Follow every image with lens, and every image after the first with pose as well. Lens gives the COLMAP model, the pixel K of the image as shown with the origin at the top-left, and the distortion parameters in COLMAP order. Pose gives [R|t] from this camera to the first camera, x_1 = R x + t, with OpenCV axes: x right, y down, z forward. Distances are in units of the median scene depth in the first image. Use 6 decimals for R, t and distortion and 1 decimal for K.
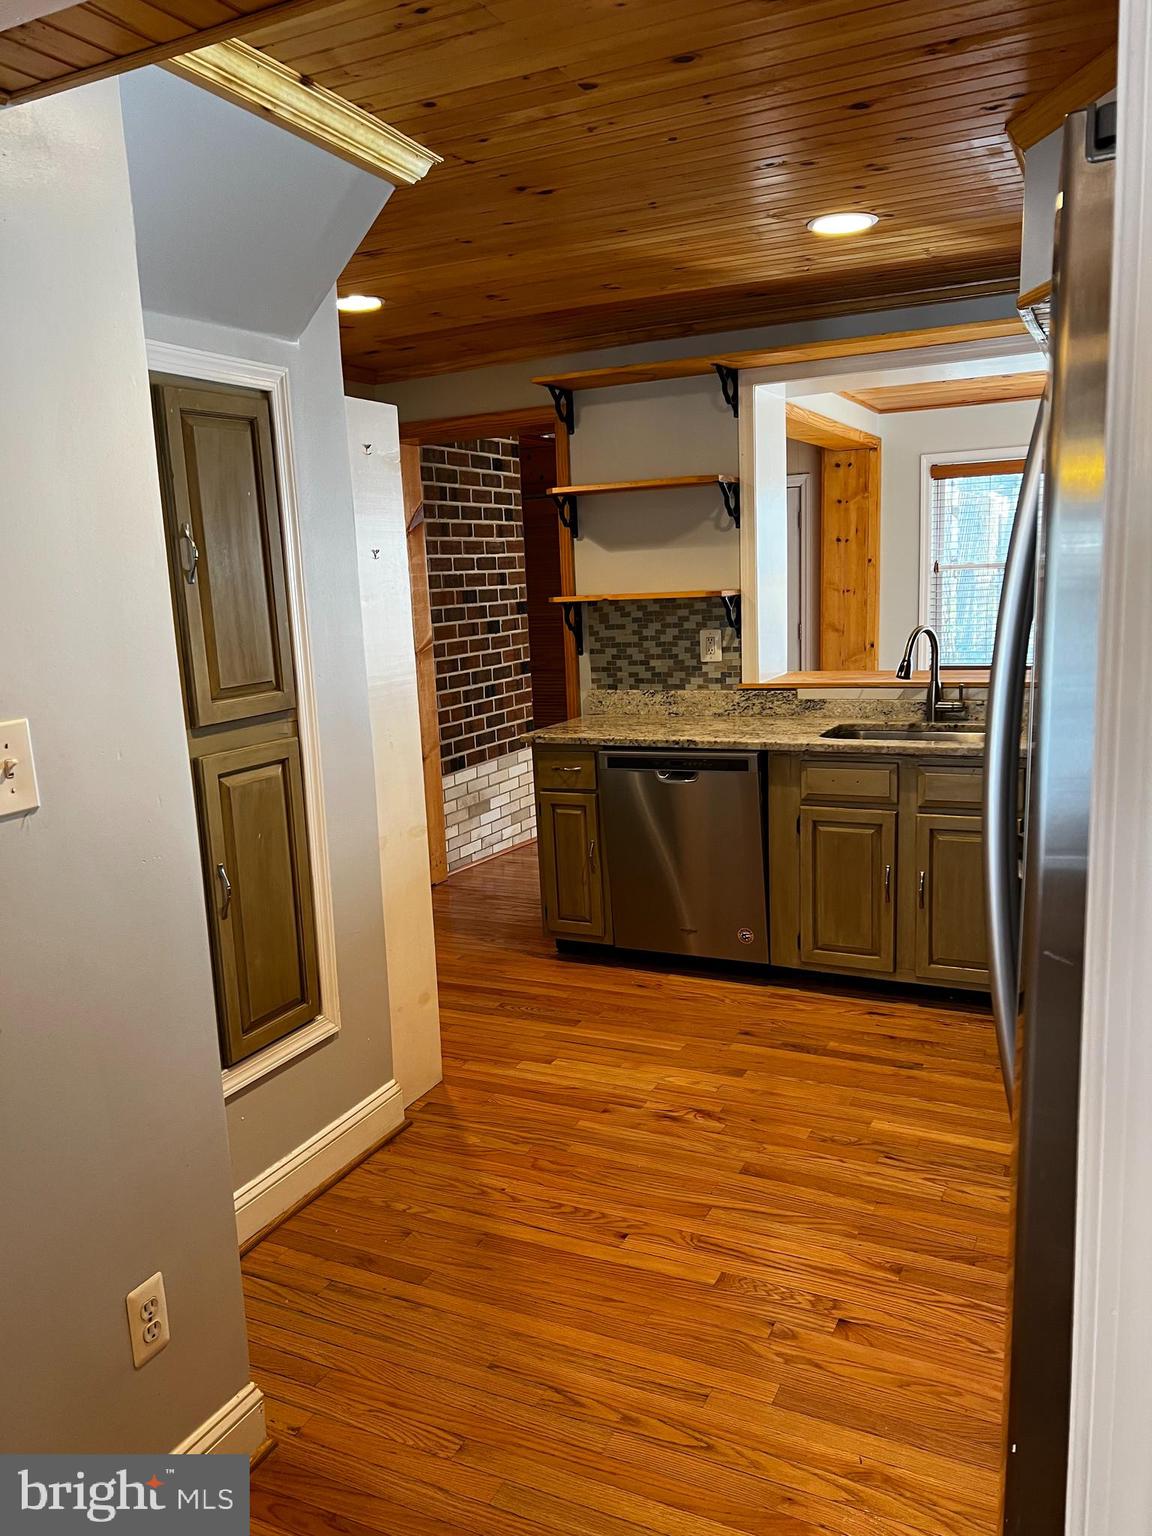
lens RADIAL K [[1158.4, 0, 558.3], [0, 1158.4, 776.9], [0, 0, 1]] dist [0.065735, -0.077915]
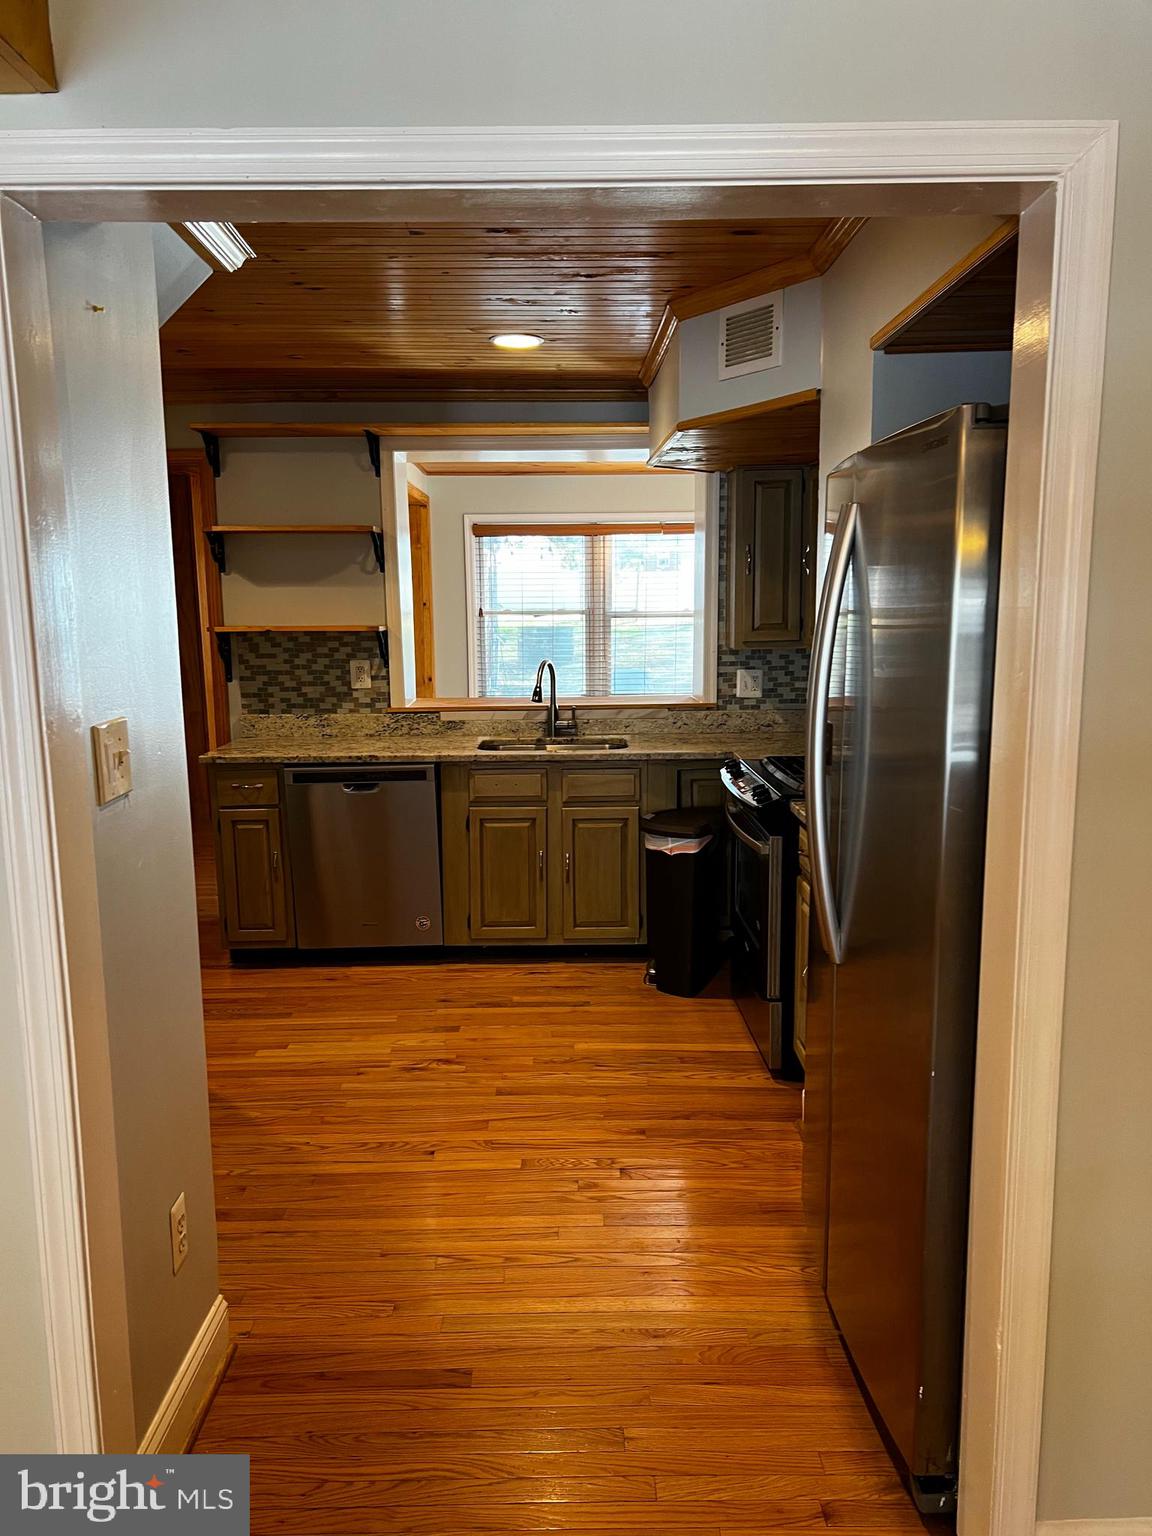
lens RADIAL K [[1158.4, 0, 566.3], [0, 1158.4, 773.9], [0, 0, 1]] dist [0.065735, -0.077915]
pose [[0.891197, -0.032069, 0.452481, -0.245451], [0.048279, 0.998538, -0.024320, 0.024863], [-0.451039, 0.043519, 0.891442, -0.110807]]
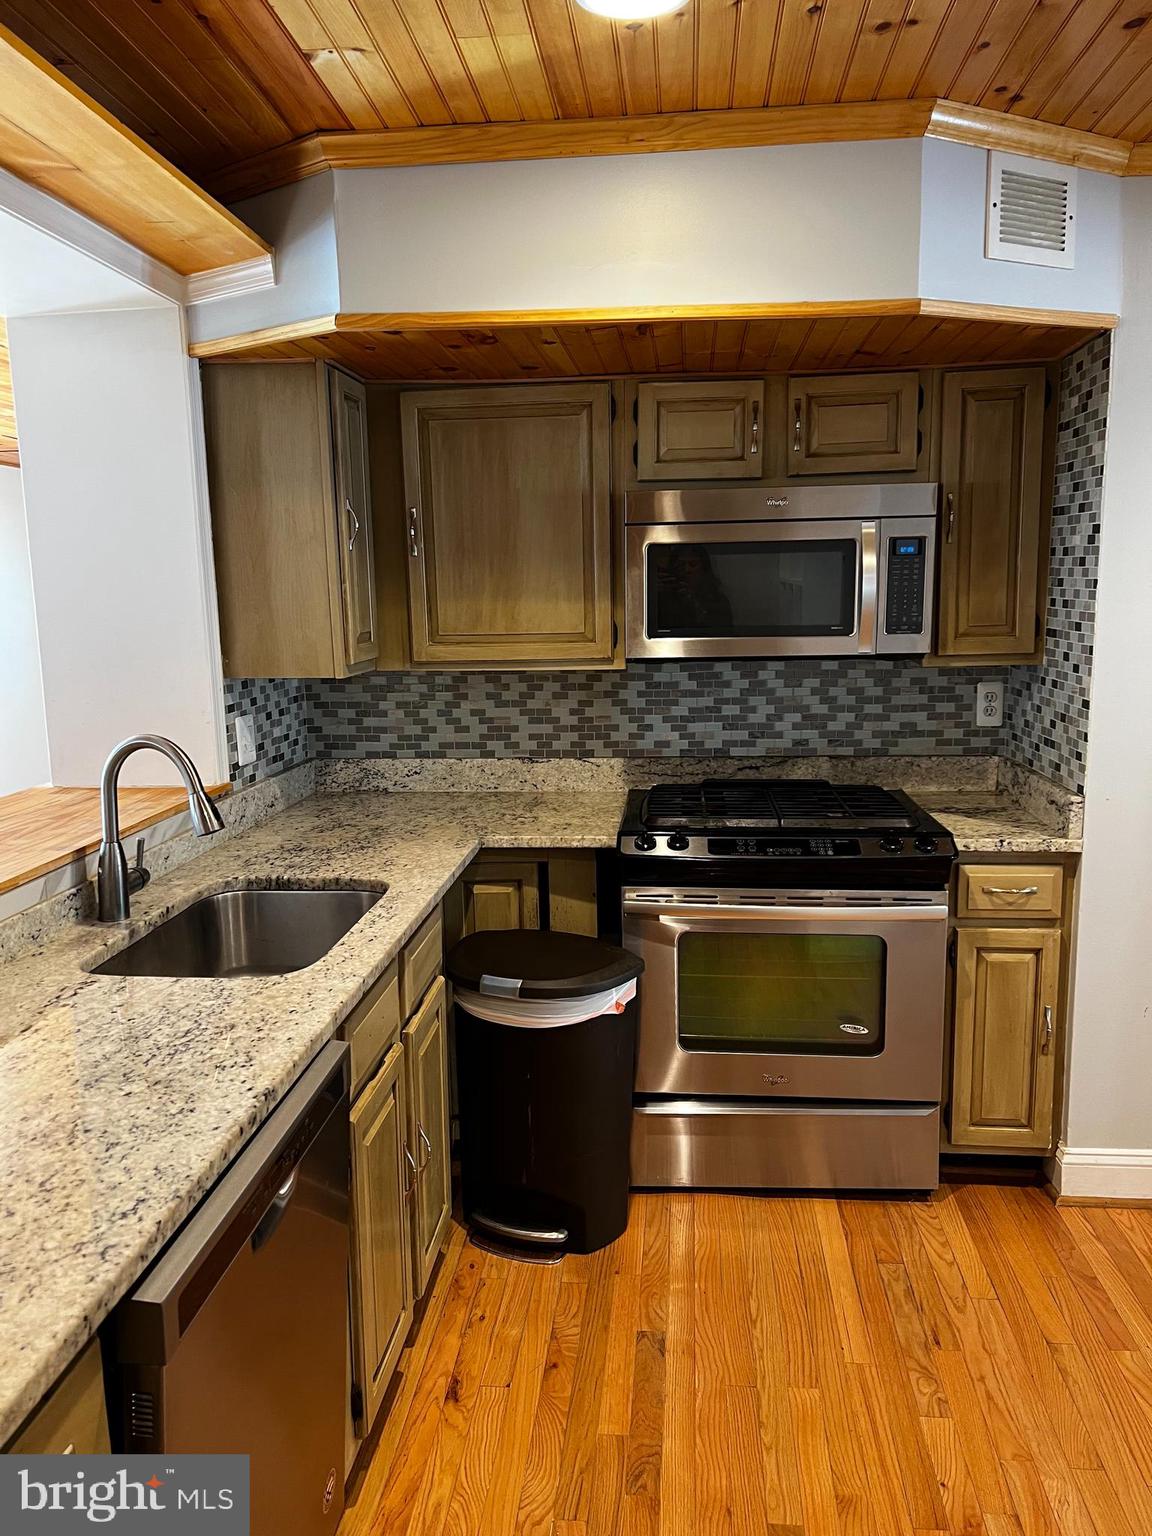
lens RADIAL K [[1158.4, 0, 567.9], [0, 1158.4, 774.8], [0, 0, 1]] dist [0.065735, -0.077915]
pose [[-0.355584, -0.098017, 0.929490, -0.249297], [0.197031, 0.964276, 0.177061, -0.177267], [-0.913640, 0.246099, -0.323569, 1.061440]]
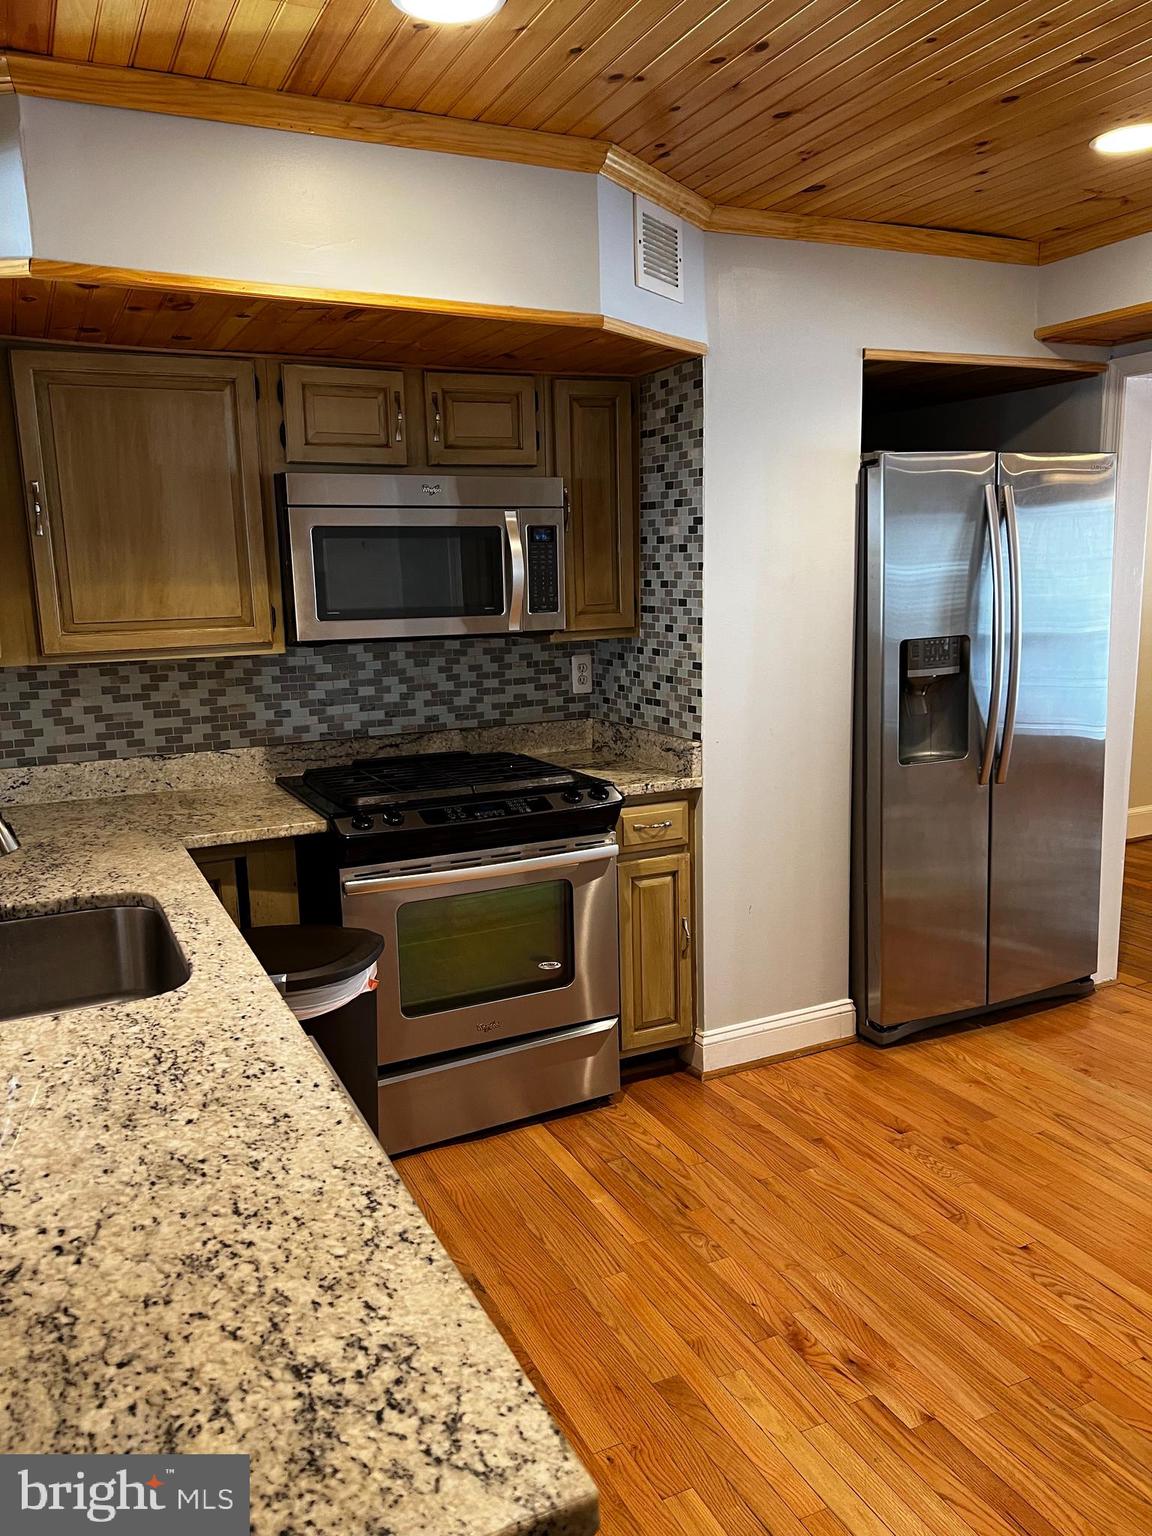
lens RADIAL K [[1158.4, 0, 569.5], [0, 1158.4, 774.6], [0, 0, 1]] dist [0.065735, -0.077915]
pose [[-0.791233, -0.044724, 0.609877, -0.150363], [0.165089, 0.944668, 0.283456, -0.212877], [-0.588809, 0.324964, -0.740070, 1.246933]]
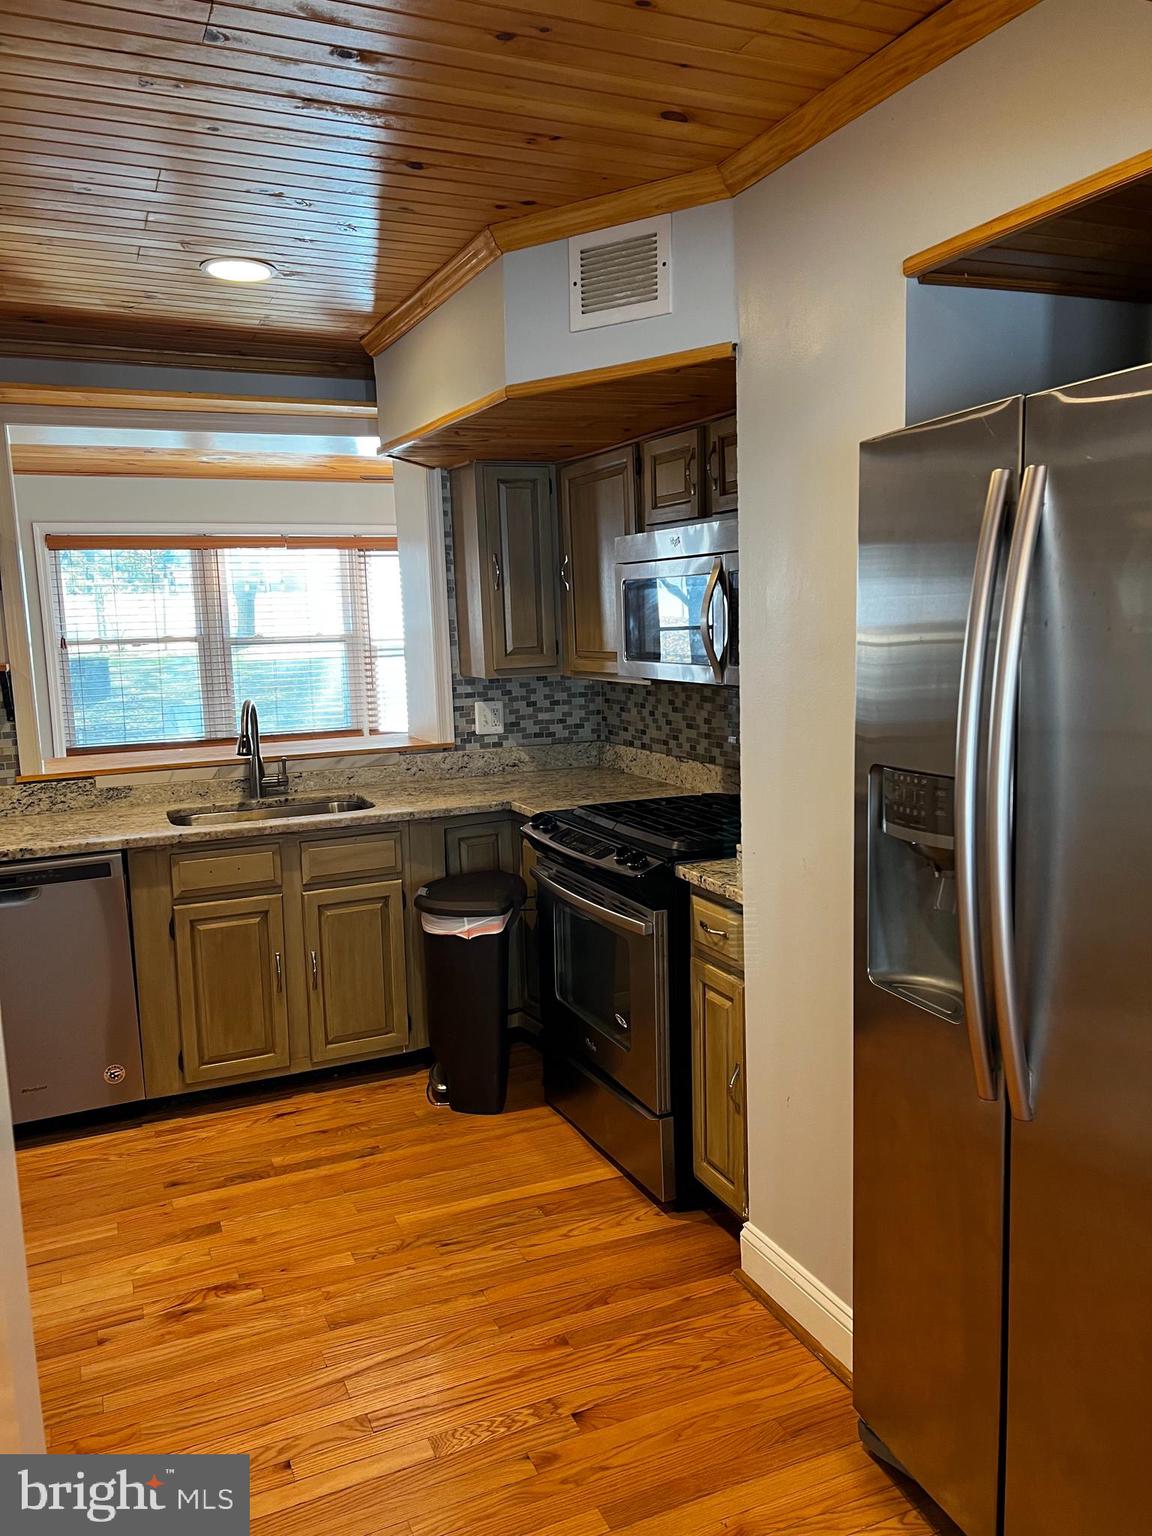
lens RADIAL K [[1158.4, 0, 571.6], [0, 1158.4, 769.6], [0, 0, 1]] dist [0.065735, -0.077915]
pose [[0.638312, -0.076699, 0.765947, -0.272375], [0.133289, 0.991006, -0.011843, -0.027368], [-0.758150, 0.109652, 0.642794, 0.200009]]
